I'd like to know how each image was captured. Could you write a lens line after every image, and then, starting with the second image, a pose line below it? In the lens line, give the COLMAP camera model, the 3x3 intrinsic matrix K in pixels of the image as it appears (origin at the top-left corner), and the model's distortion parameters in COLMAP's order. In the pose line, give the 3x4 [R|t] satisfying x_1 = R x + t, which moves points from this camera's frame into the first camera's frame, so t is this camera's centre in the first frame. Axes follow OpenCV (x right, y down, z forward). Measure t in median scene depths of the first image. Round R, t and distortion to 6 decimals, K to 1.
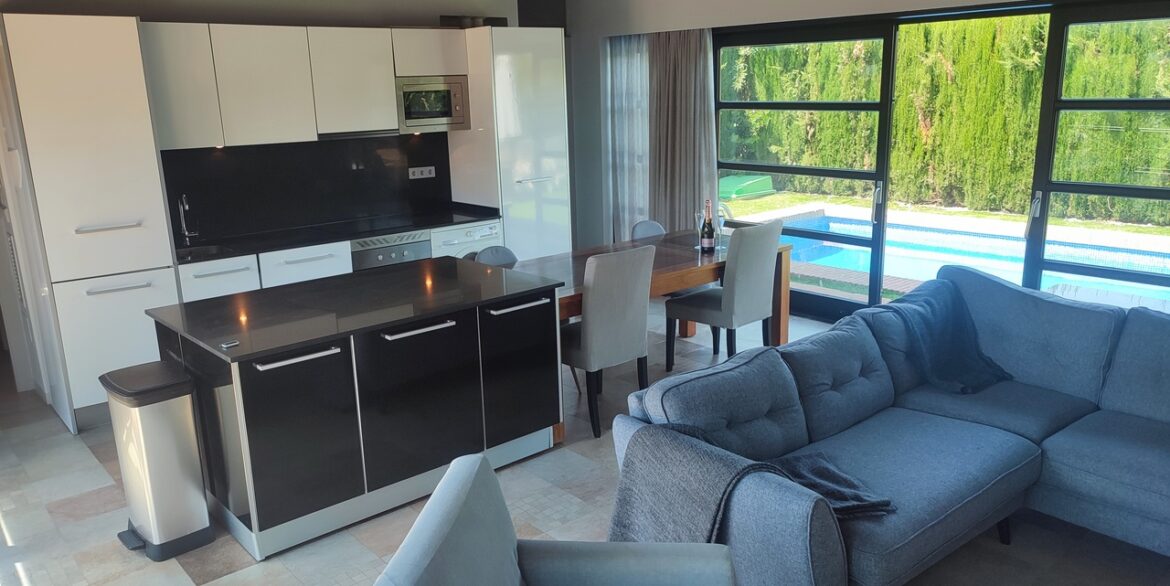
lens RADIAL K [[838.6, 0, 580.6], [0, 838.6, 293.9], [0, 0, 1]] dist [0.007571, -0.008648]
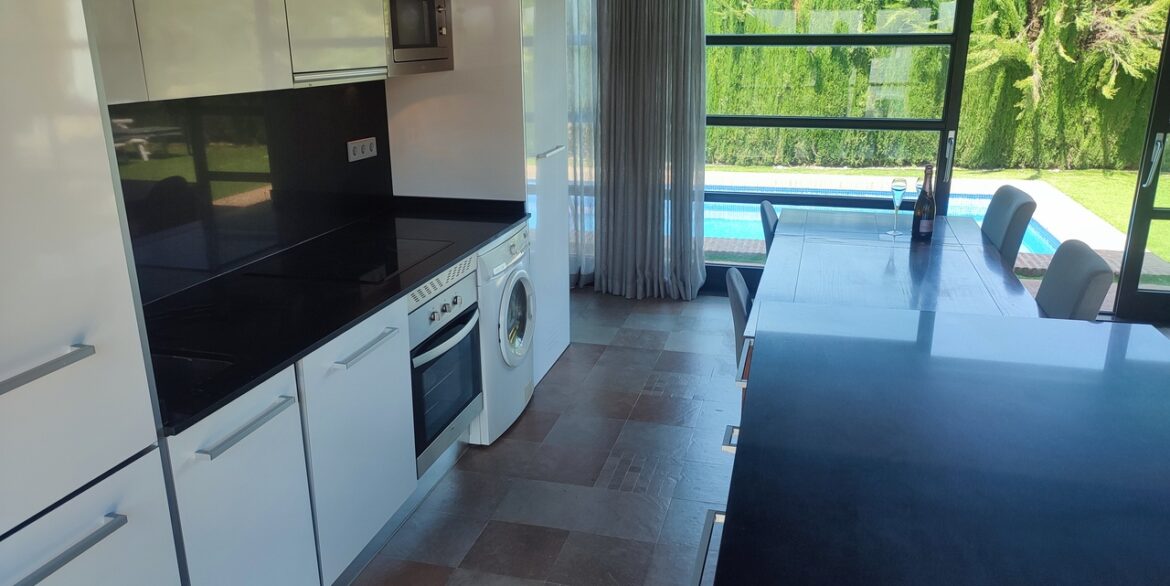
lens RADIAL K [[838.6, 0, 580.1], [0, 838.6, 304.0], [0, 0, 1]] dist [0.007571, -0.008648]
pose [[0.829350, -0.148419, 0.538656, -0.230403], [0.119482, 0.988883, 0.088511, -0.044415], [-0.545804, -0.009047, 0.837864, 0.268329]]
